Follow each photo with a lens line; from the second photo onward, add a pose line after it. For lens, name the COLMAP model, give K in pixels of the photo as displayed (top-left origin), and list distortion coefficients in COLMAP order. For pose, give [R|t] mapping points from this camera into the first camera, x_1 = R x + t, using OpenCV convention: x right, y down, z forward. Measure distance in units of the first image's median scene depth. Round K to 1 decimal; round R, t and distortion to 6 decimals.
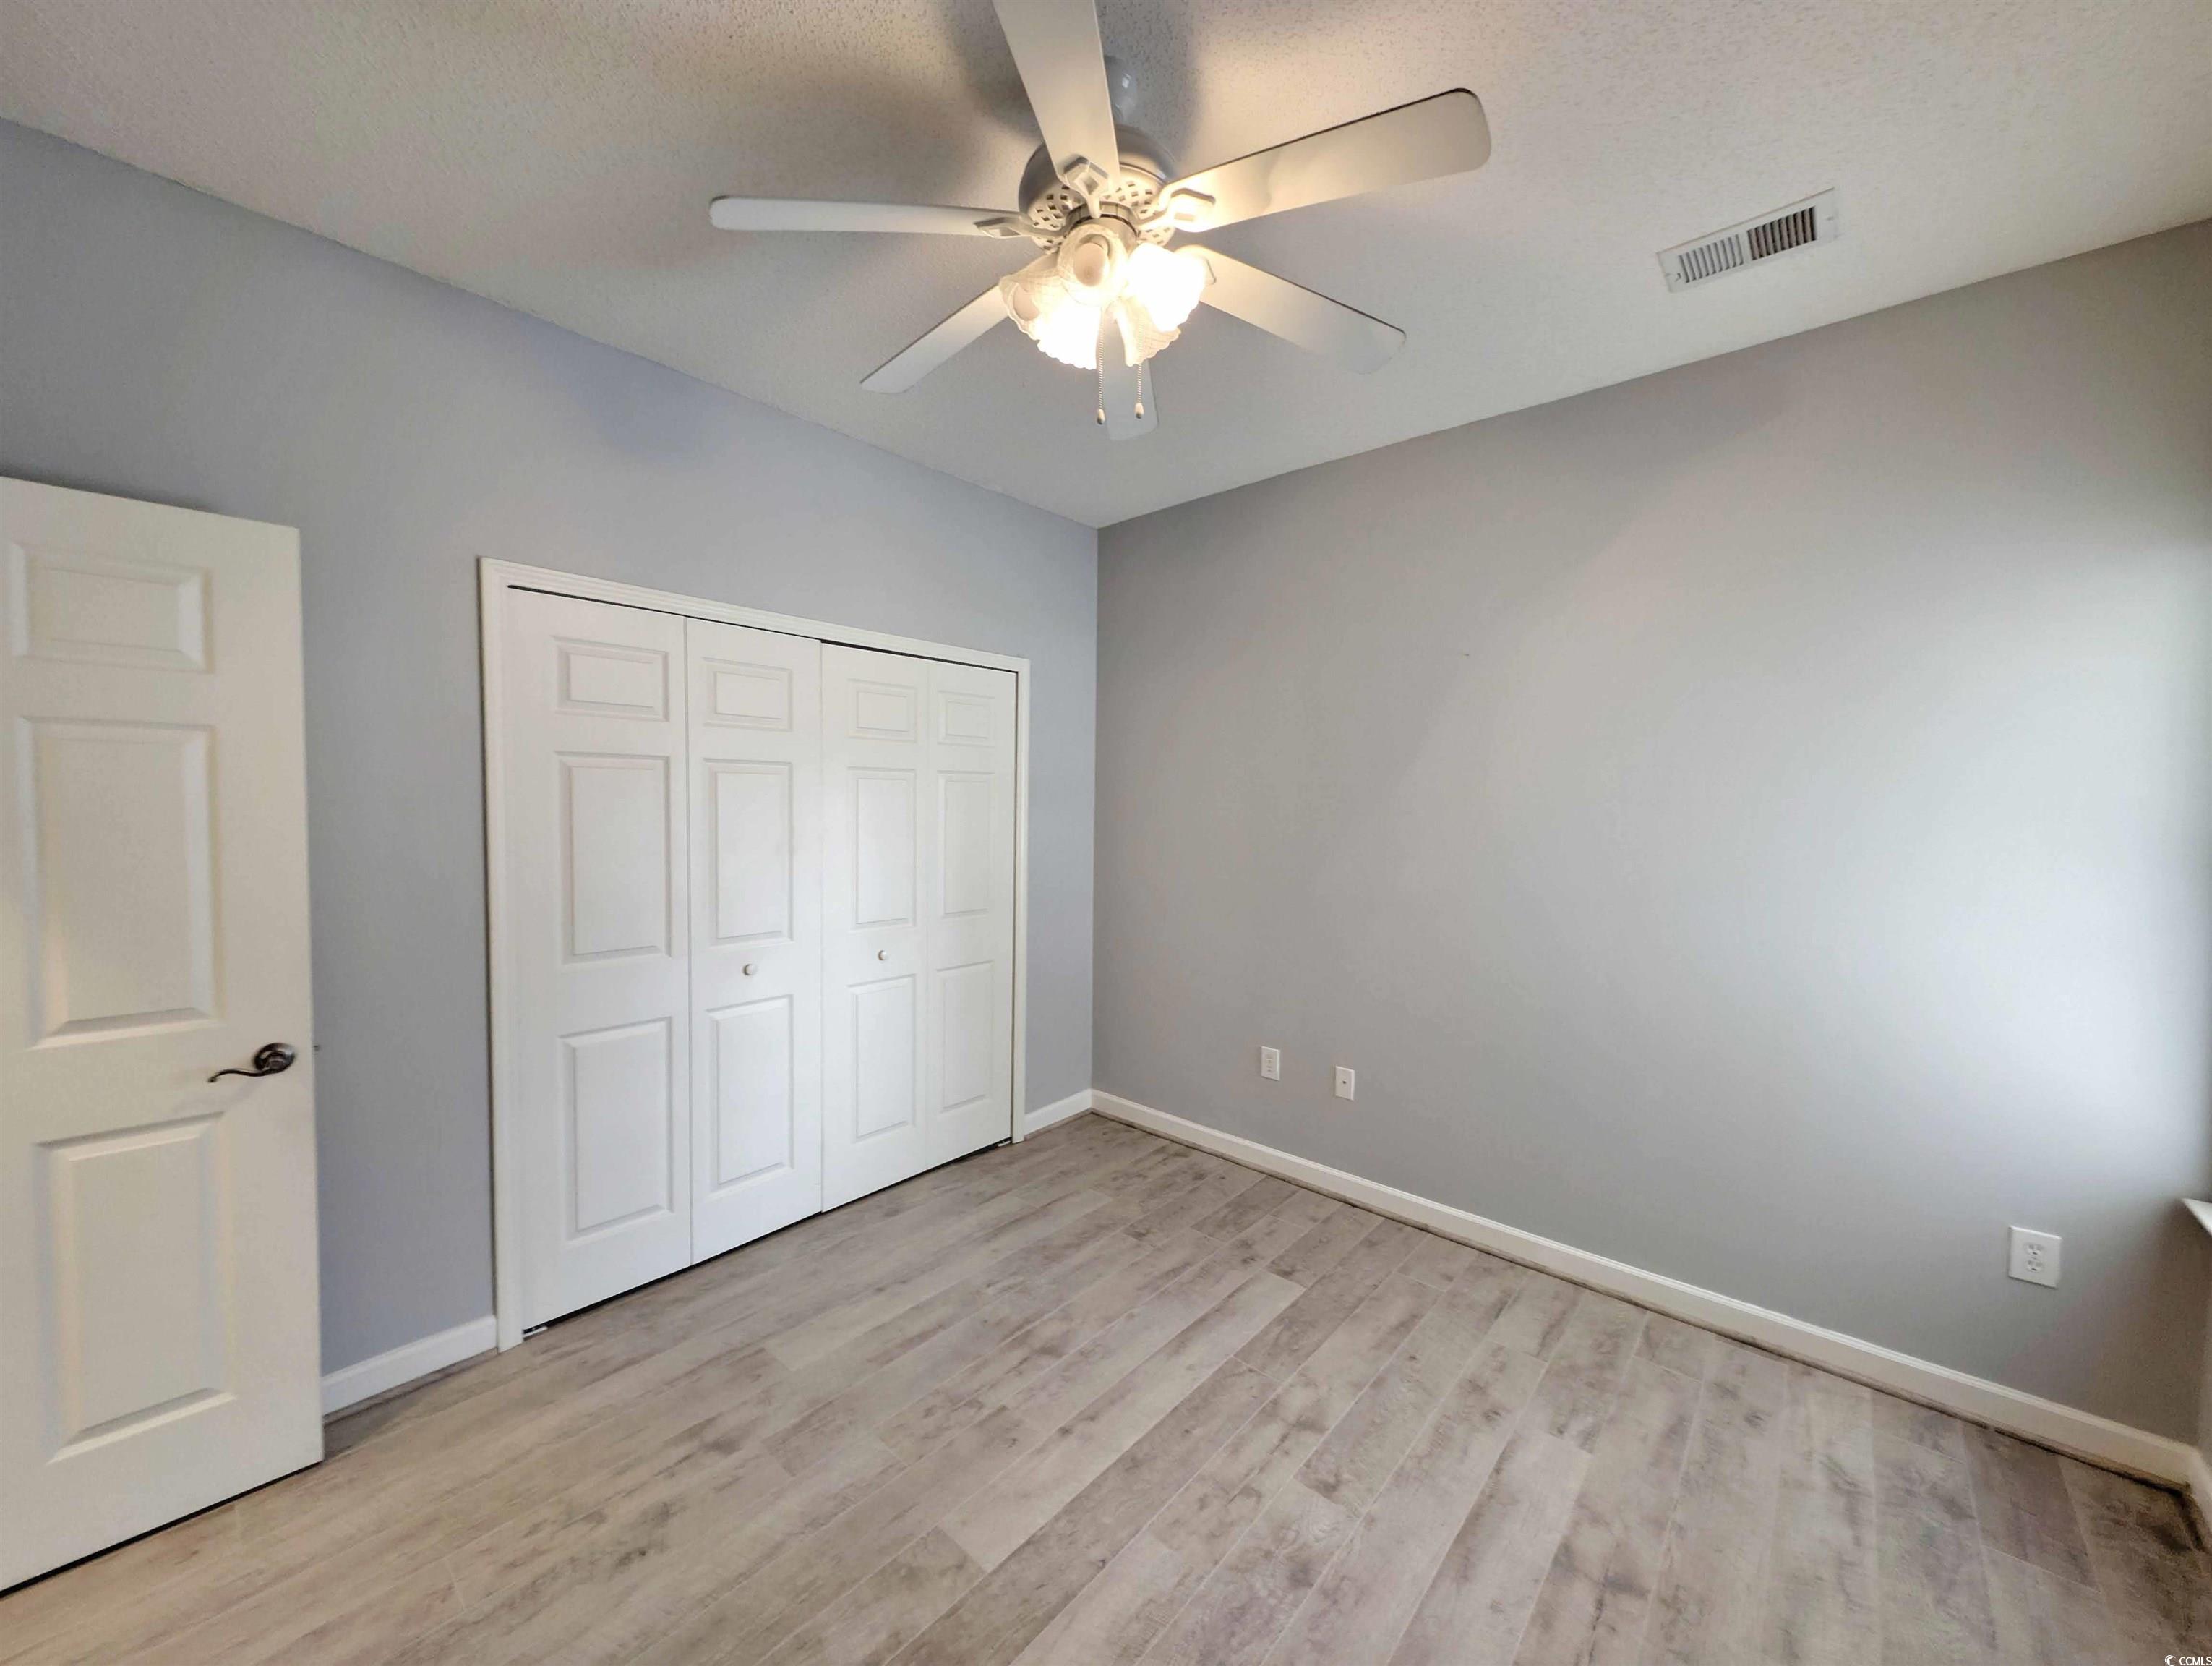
lens RADIAL K [[834.3, 0, 1062.9], [0, 834.3, 836.6], [0, 0, 1]] dist [0.013105, -0.004916]
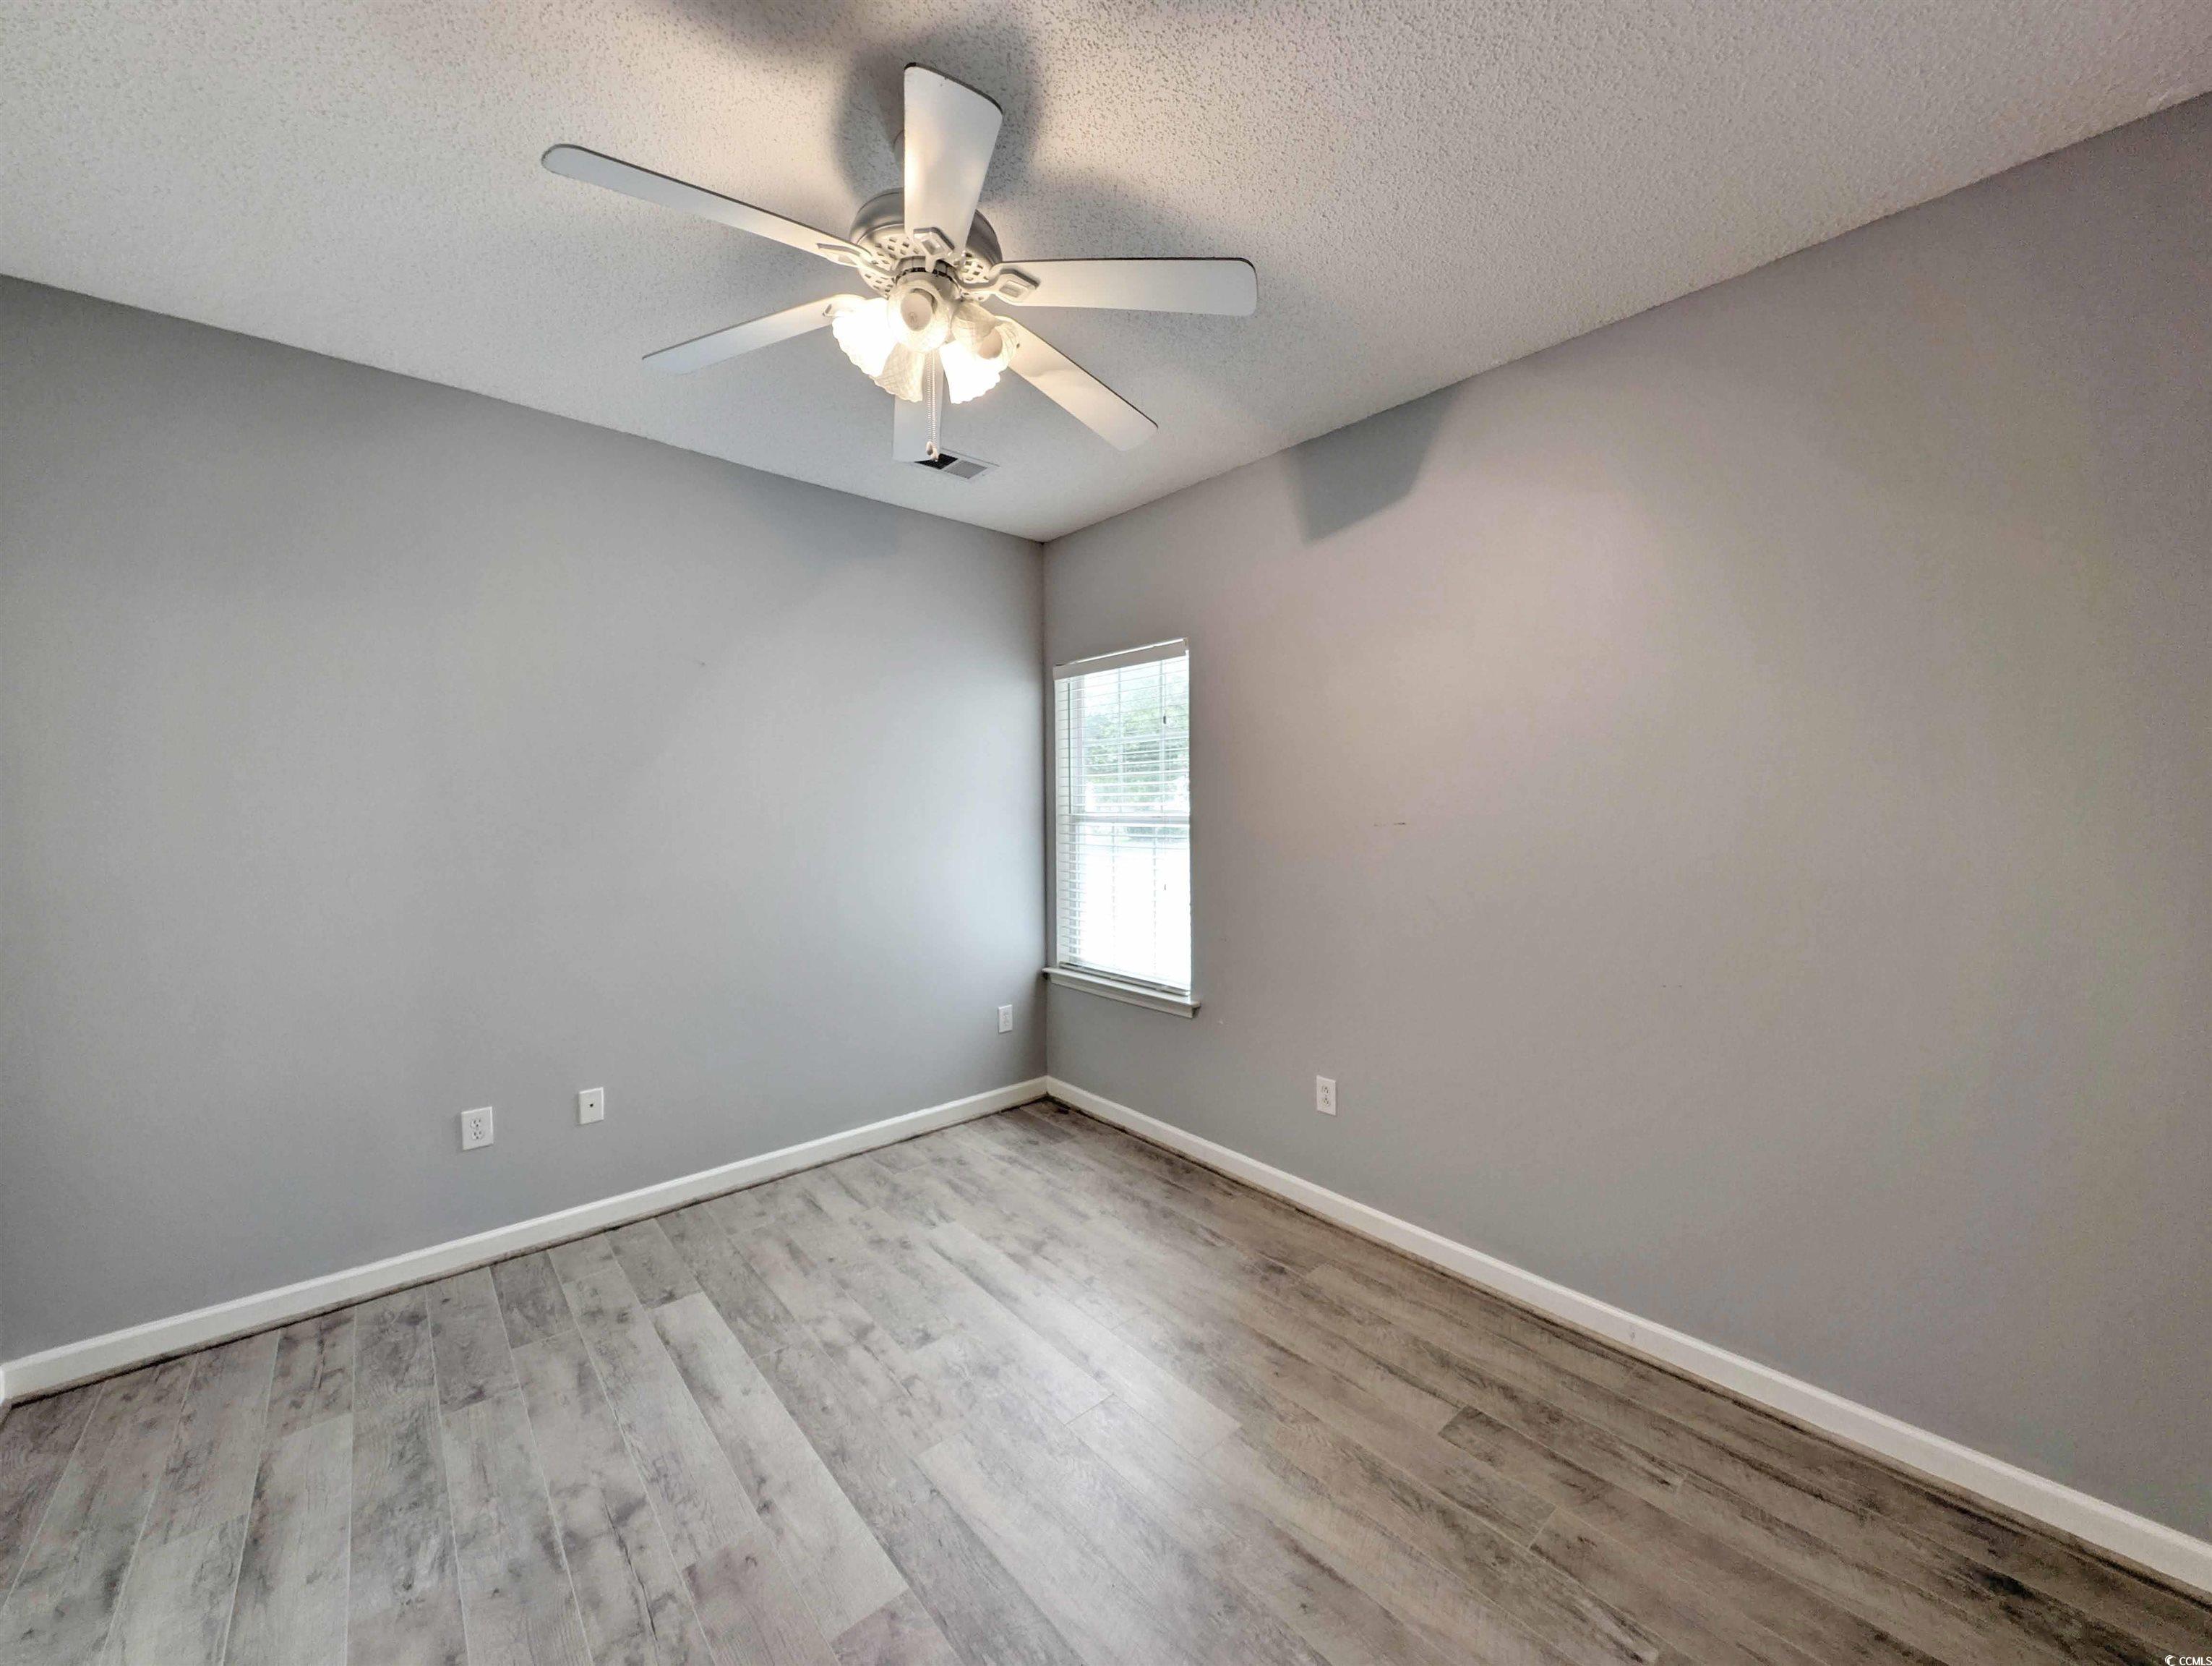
lens RADIAL K [[834.3, 0, 1095.8], [0, 834.3, 842.7], [0, 0, 1]] dist [0.013105, -0.004916]
pose [[0.125913, -0.065765, 0.989859, -0.720817], [0.056864, 0.996638, 0.058982, -0.031481], [-0.990410, 0.048861, 0.129229, 0.449539]]
